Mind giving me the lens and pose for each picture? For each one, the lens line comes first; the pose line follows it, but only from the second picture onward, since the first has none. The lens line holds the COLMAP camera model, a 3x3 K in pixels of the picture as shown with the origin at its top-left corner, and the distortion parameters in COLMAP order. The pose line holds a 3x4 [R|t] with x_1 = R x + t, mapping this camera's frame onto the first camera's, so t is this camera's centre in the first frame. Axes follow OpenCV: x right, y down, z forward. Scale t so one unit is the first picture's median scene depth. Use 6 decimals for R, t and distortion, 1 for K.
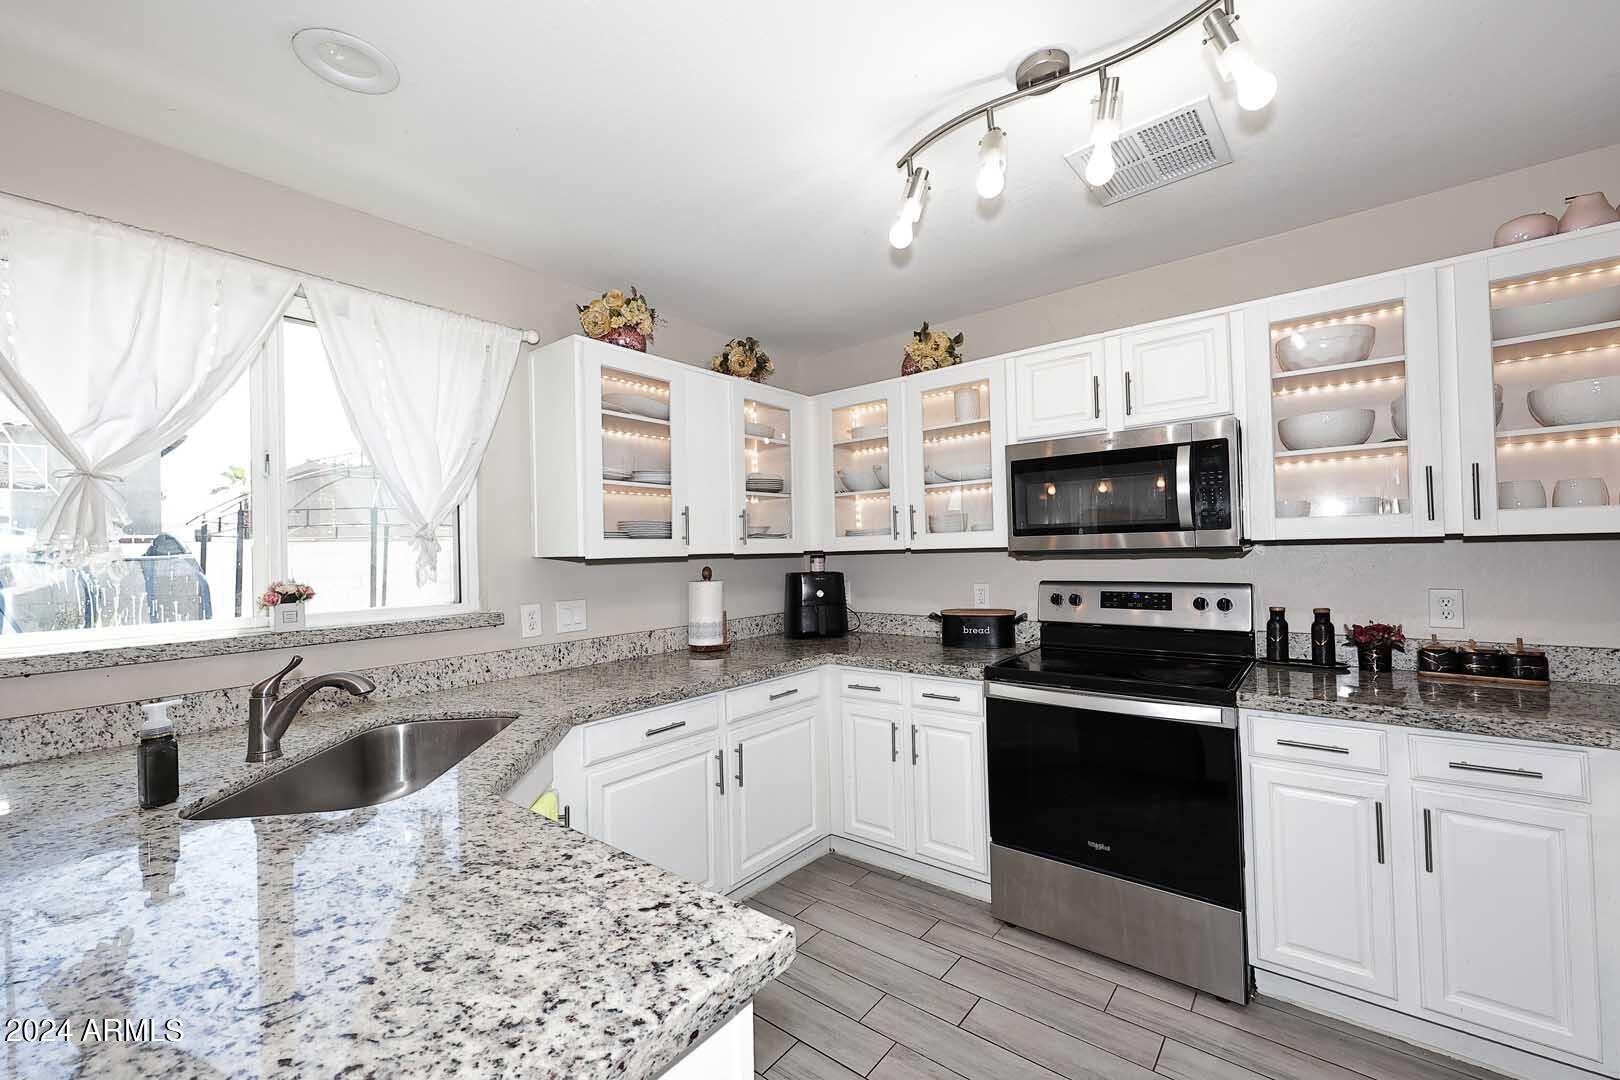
lens RADIAL K [[660.4, 0, 810.1], [0, 660.4, 534.7], [0, 0, 1]] dist [-0.000435, -0.000110]
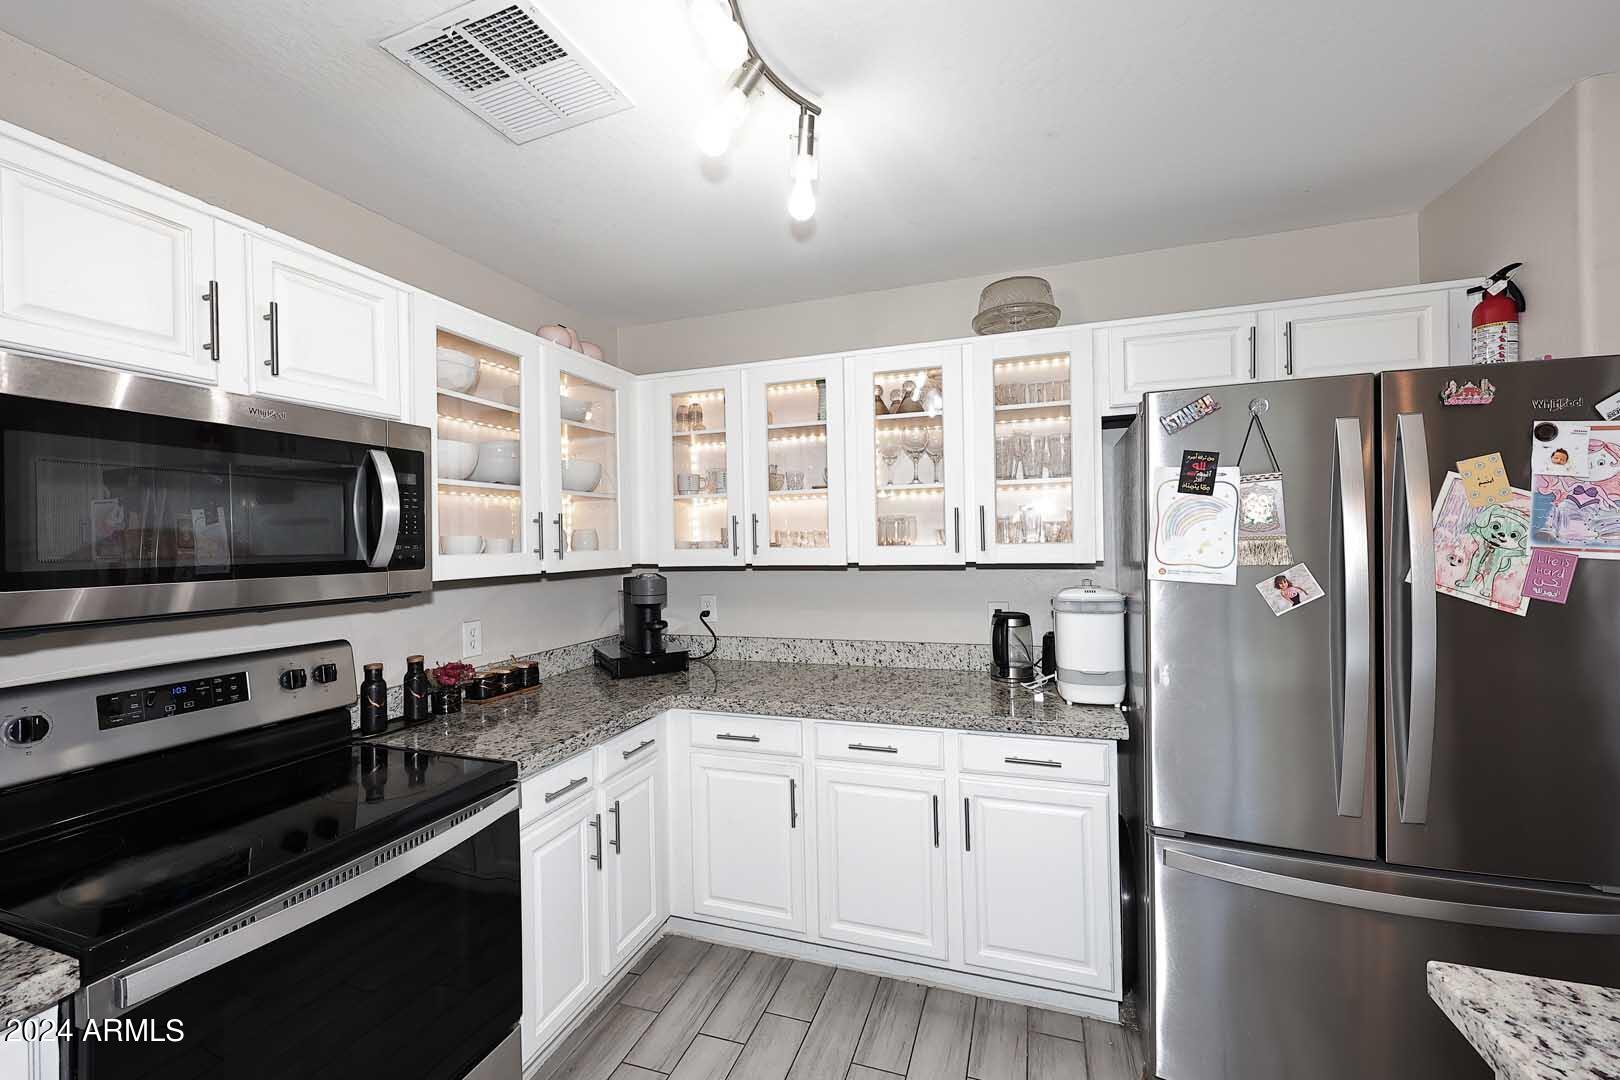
lens RADIAL K [[660.4, 0, 805.4], [0, 660.4, 534.6], [0, 0, 1]] dist [-0.000435, -0.000110]
pose [[-0.345150, 0.039616, 0.937711, -0.207524], [0.004886, 0.999171, -0.040414, -0.012164], [-0.938535, -0.009367, -0.345057, 0.689971]]
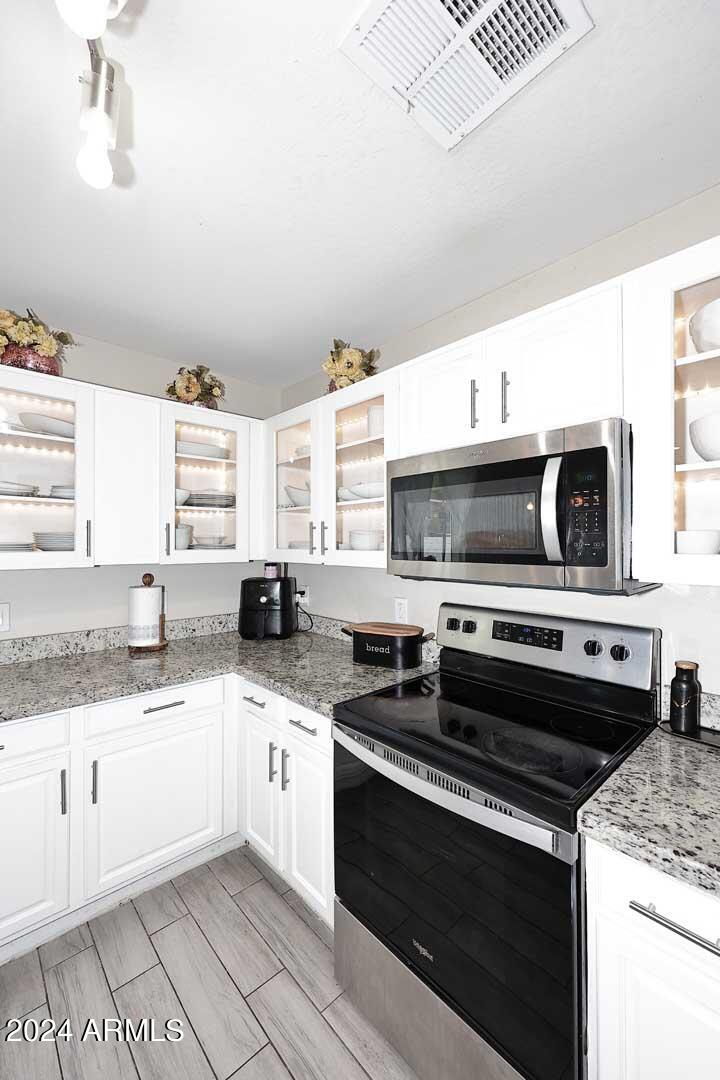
lens RADIAL K [[440.3, 0, 360.5], [0, 440.3, 539.0], [0, 0, 1]] dist [-0.000435, -0.000110]
pose [[0.988826, 0.022940, -0.147295, 0.351120], [-0.020453, 0.999622, 0.018378, -0.035635], [0.147661, -0.015160, 0.988922, 0.375171]]
